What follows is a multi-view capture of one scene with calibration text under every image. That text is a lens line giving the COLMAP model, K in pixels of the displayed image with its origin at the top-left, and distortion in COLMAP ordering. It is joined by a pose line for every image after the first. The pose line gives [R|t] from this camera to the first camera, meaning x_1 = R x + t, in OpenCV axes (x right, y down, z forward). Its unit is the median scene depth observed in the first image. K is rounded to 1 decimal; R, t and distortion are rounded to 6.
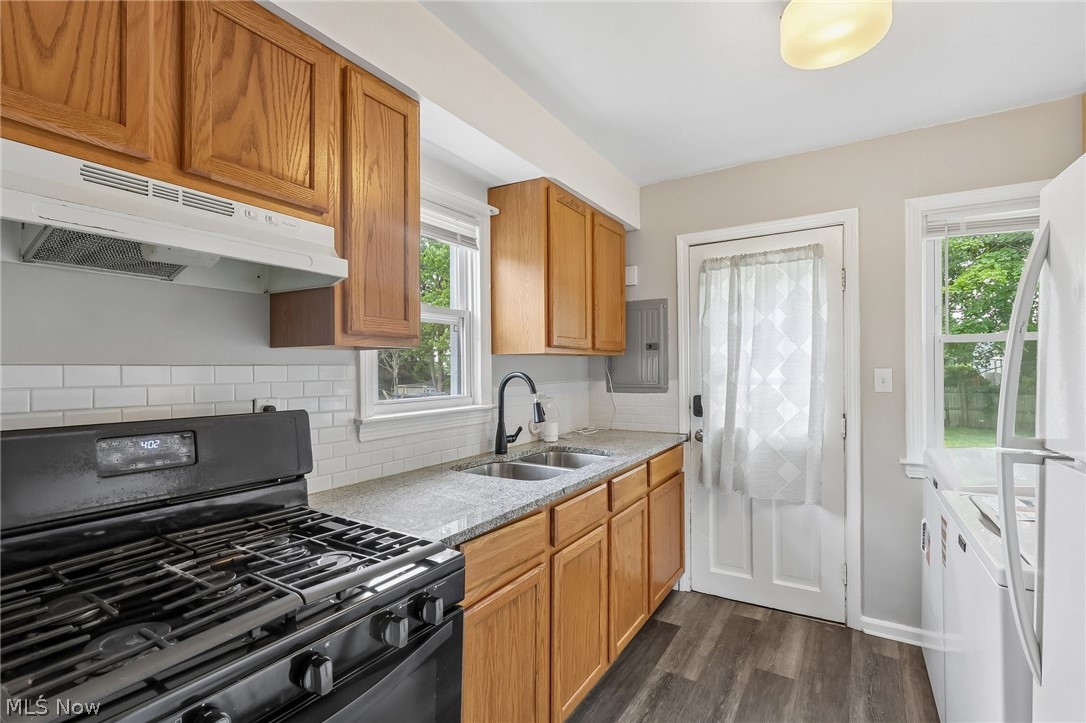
lens RADIAL K [[505.0, 0, 540.3], [0, 505.0, 376.3], [0, 0, 1]] dist [0.000137, 0.000294]
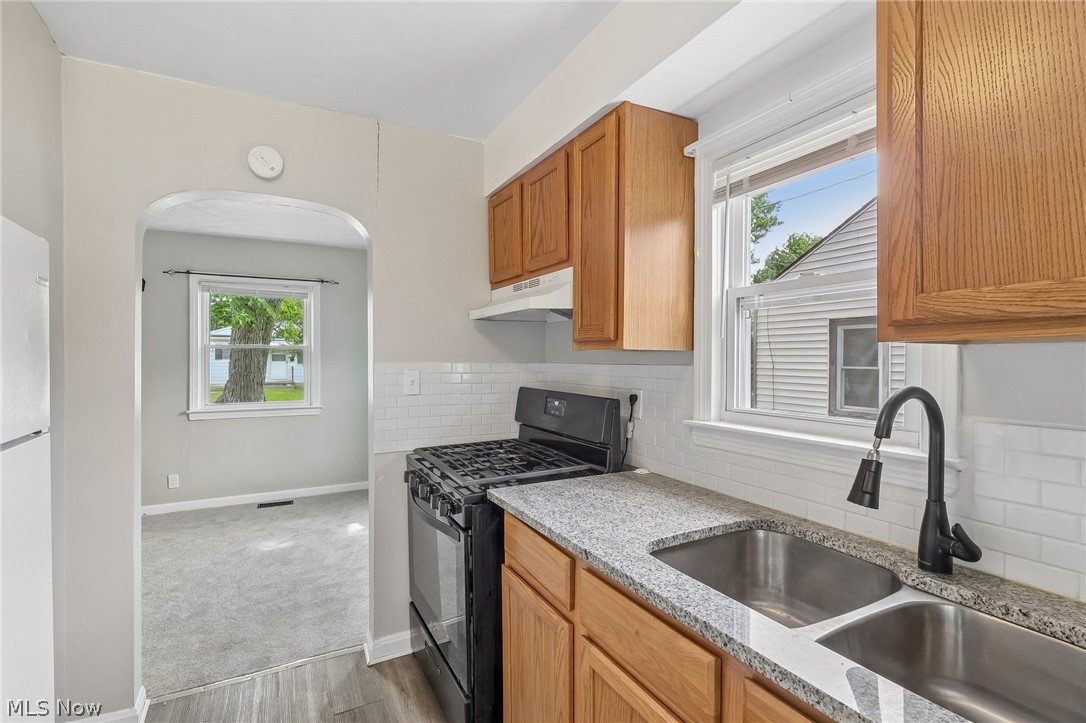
lens RADIAL K [[505.5, 0, 536.9], [0, 505.5, 357.4], [0, 0, 1]] dist [0.001138, 0.000537]
pose [[-0.511188, 0.005160, -0.859453, 0.456865], [-0.010198, 0.999875, 0.012069, -0.032042], [0.859408, 0.014935, -0.511072, 0.883643]]
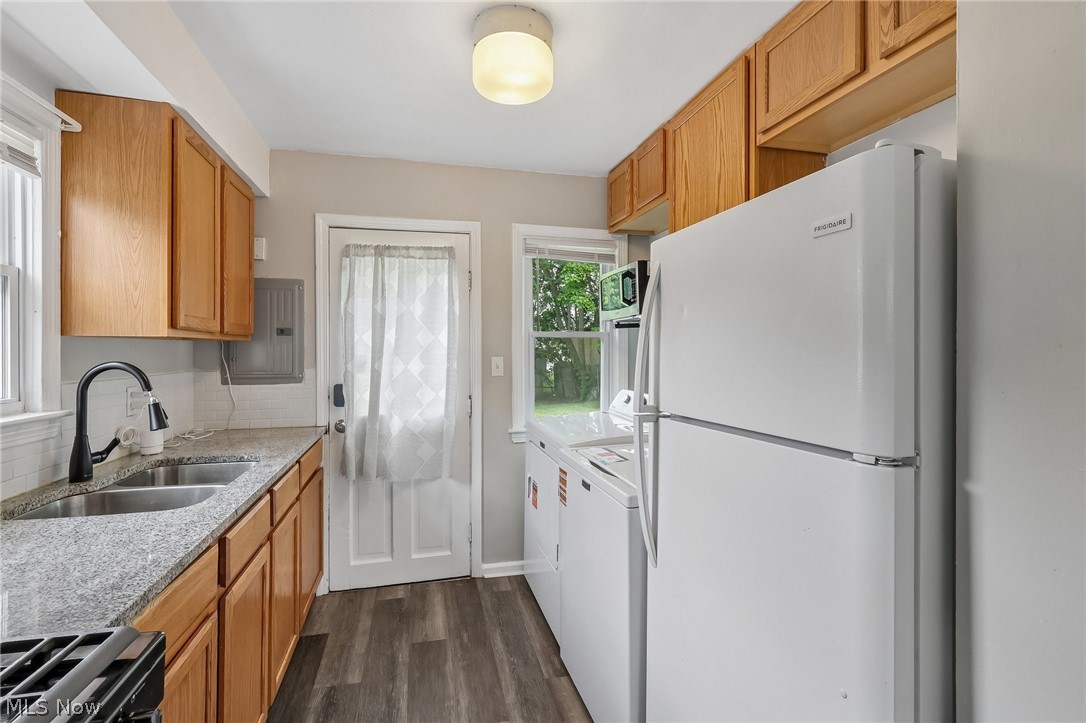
lens RADIAL K [[505.5, 0, 536.9], [0, 505.5, 357.4], [0, 0, 1]] dist [0.001138, 0.000537]
pose [[0.698485, -0.000441, 0.715625, -0.131944], [0.007979, 0.999942, -0.007172, -0.004429], [-0.715581, 0.010720, 0.698448, 0.073081]]
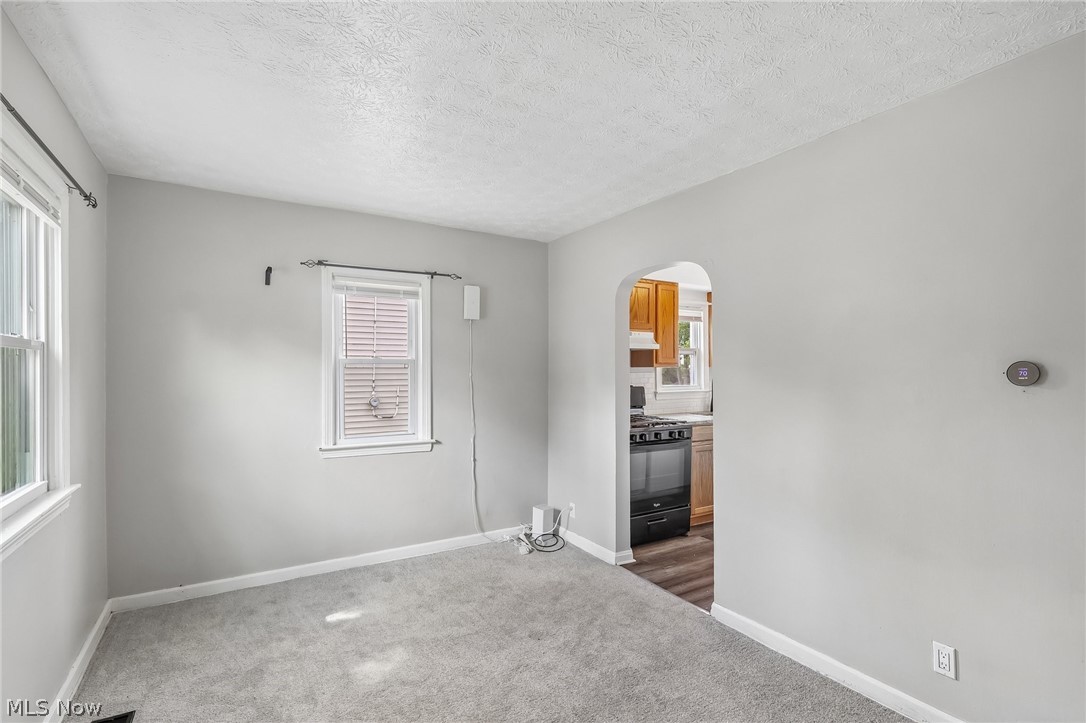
lens RADIAL K [[505.0, 0, 540.3], [0, 505.0, 376.3], [0, 0, 1]] dist [0.000137, 0.000294]
pose [[0.888785, 0.001974, -0.458320, 0.253774], [-0.004475, 0.999980, -0.004371, 0.009839], [0.458303, 0.005936, 0.888776, -1.270594]]
